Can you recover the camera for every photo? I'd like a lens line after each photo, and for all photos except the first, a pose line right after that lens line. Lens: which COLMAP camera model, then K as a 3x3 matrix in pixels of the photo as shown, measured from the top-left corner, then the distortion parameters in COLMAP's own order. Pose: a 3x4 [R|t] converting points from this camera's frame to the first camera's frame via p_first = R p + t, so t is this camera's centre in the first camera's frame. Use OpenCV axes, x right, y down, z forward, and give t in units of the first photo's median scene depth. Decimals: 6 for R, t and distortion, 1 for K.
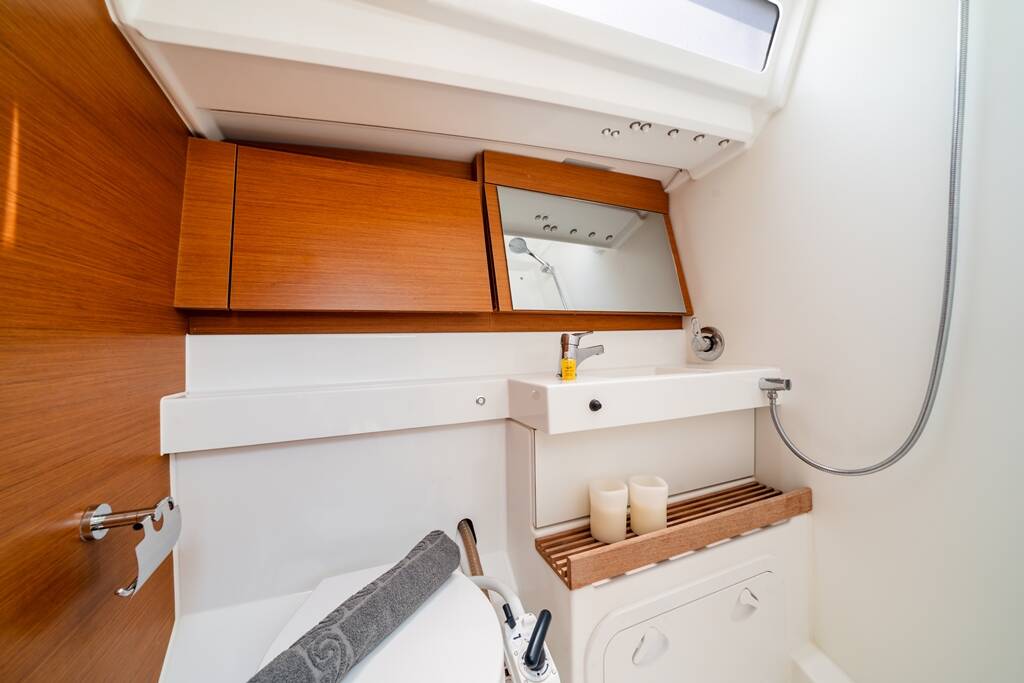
lens RADIAL K [[351.1, 0, 511.9], [0, 351.1, 344.4], [0, 0, 1]] dist [-0.007043, 0.000171]
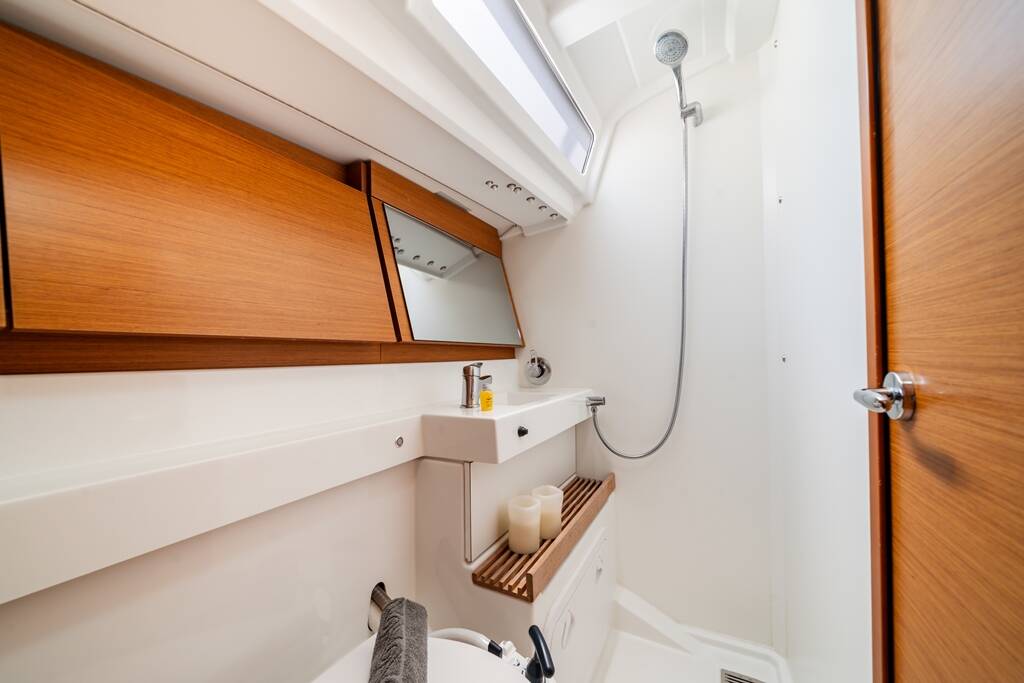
lens RADIAL K [[362.5, 0, 510.2], [0, 362.5, 350.5], [0, 0, 1]] dist [-0.006252, -0.000062]
pose [[0.789592, 0.019427, 0.613325, -0.380561], [0.007148, 0.999140, -0.040850, -0.028866], [-0.613591, 0.036639, 0.788774, 0.072942]]
